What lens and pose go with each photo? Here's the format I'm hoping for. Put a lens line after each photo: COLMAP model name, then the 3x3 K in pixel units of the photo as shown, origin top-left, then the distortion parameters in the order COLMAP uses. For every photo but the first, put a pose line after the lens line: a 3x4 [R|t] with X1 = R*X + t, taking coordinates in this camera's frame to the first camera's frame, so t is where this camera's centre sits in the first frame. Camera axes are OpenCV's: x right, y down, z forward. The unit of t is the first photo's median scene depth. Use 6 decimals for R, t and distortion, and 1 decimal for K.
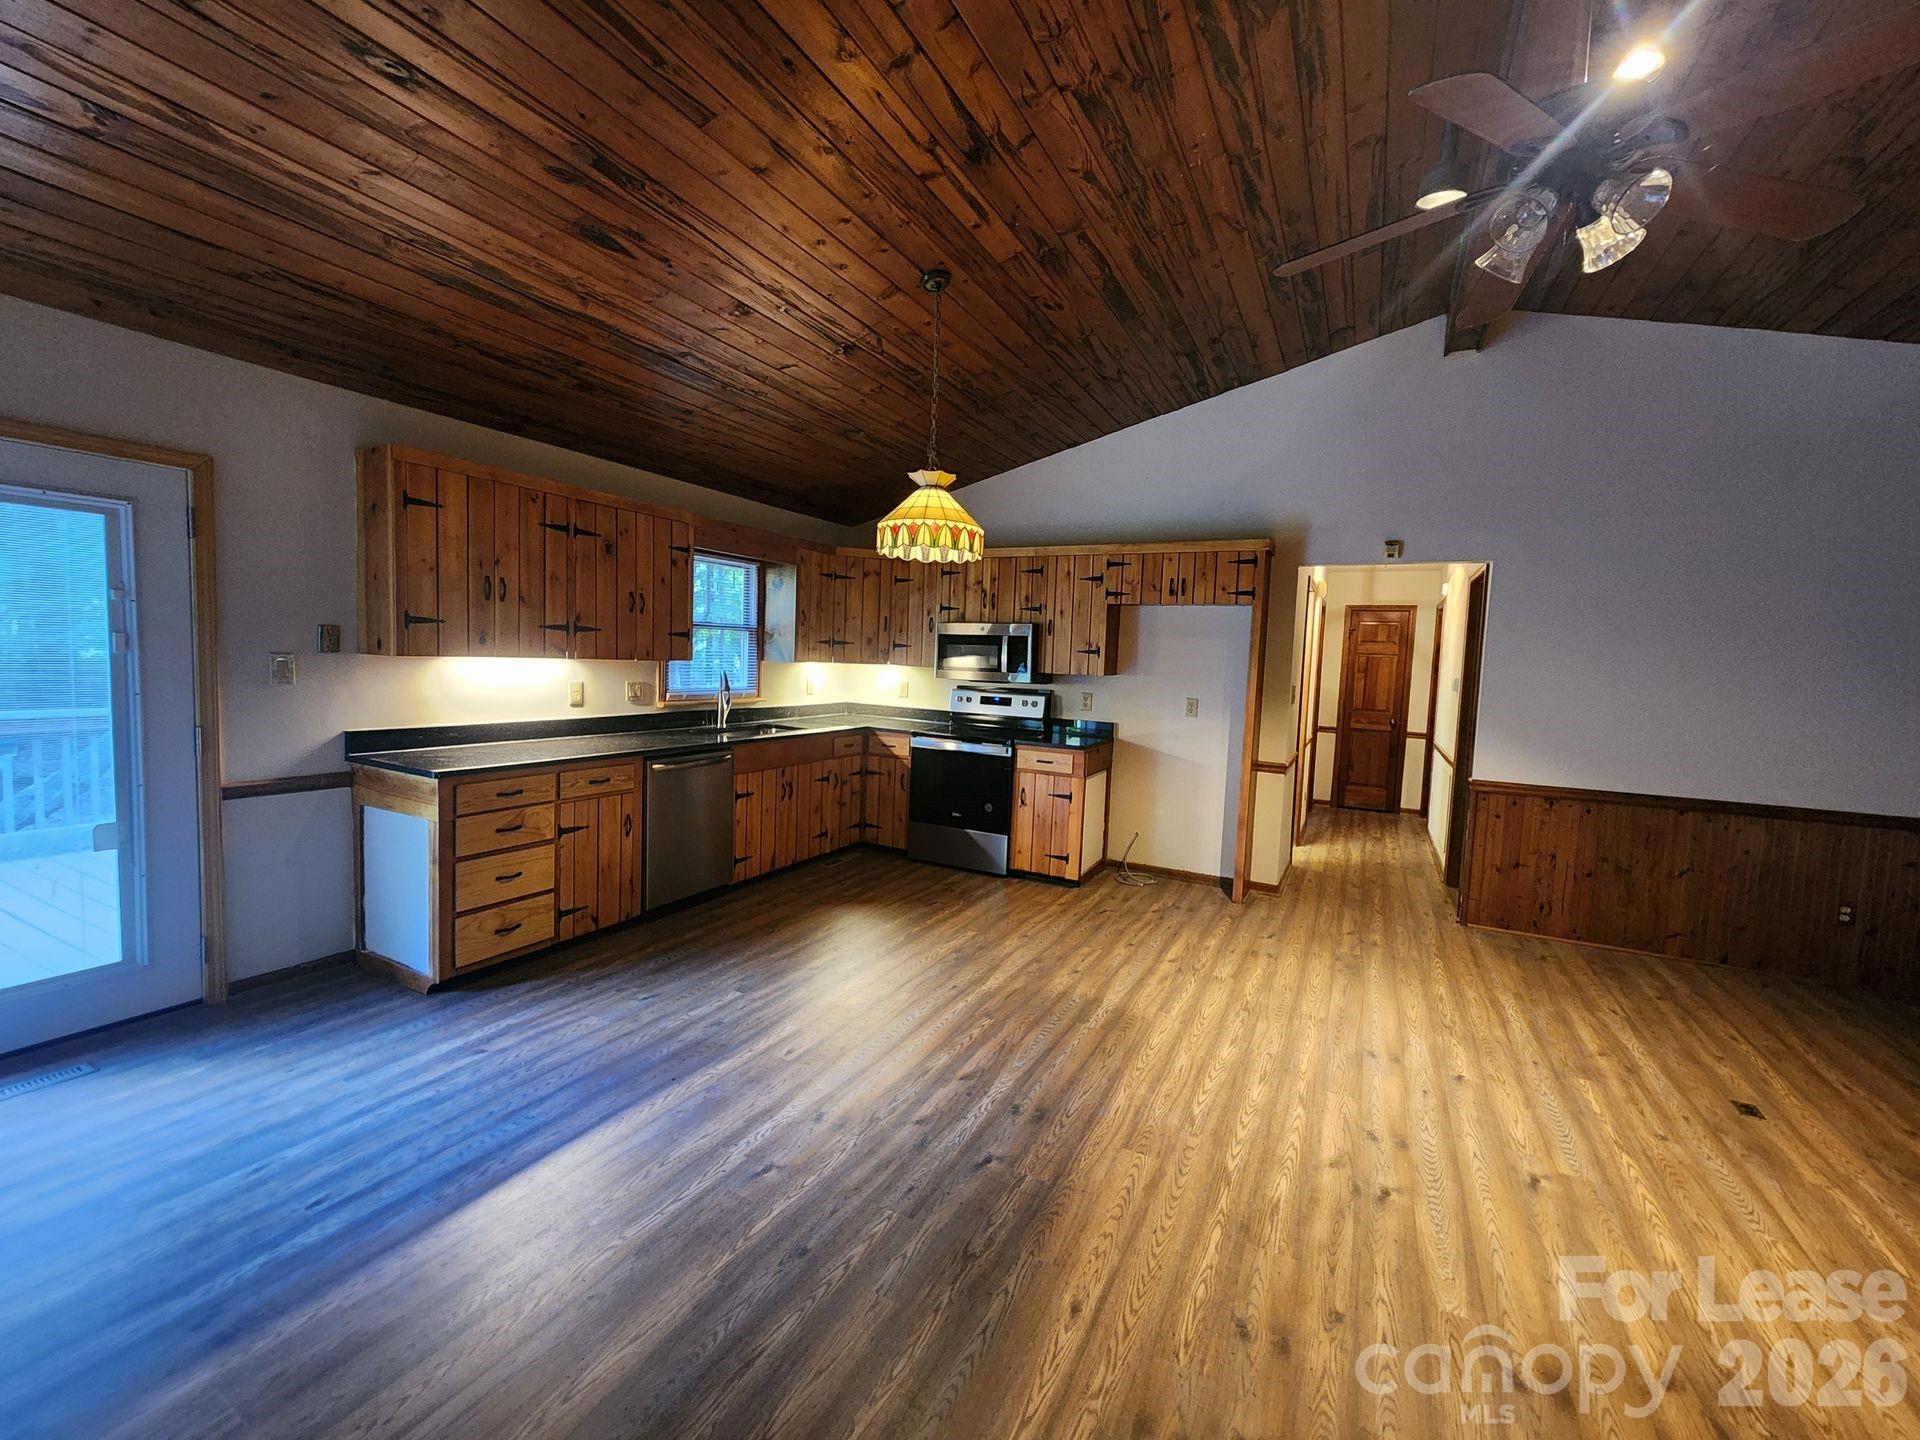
lens RADIAL K [[779.4, 0, 954.2], [0, 779.4, 716.9], [0, 0, 1]] dist [-0.000577, 0.000359]
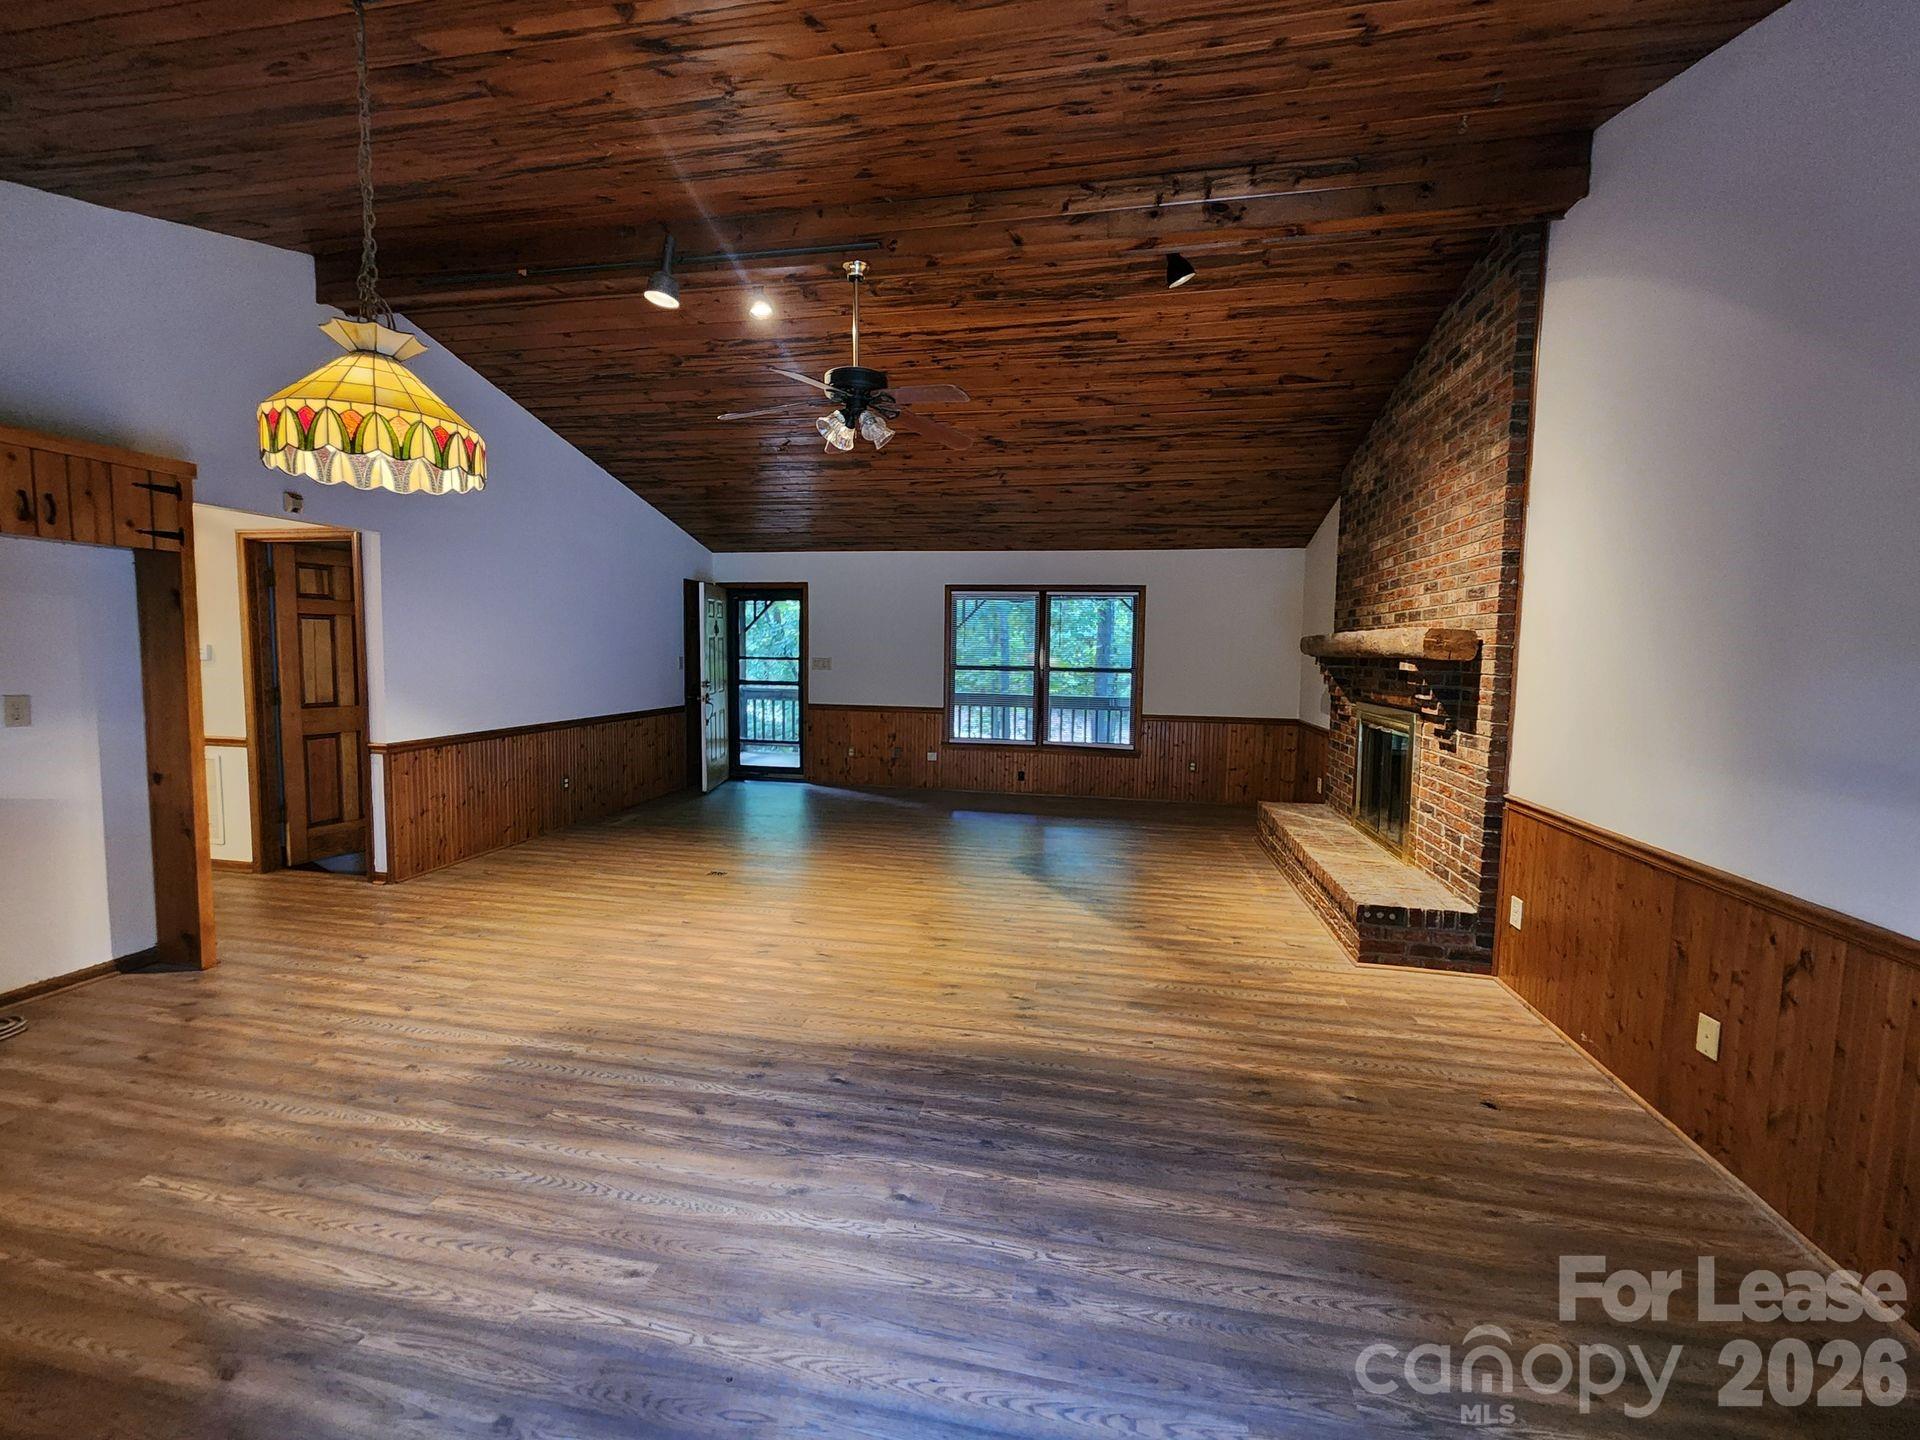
lens RADIAL K [[779.4, 0, 959.2], [0, 779.4, 709.6], [0, 0, 1]] dist [-0.000577, 0.000359]
pose [[-0.290163, -0.113771, 0.950190, -0.733935], [0.047709, 0.989953, 0.133101, -0.090036], [-0.955787, 0.083953, -0.281820, 0.766127]]
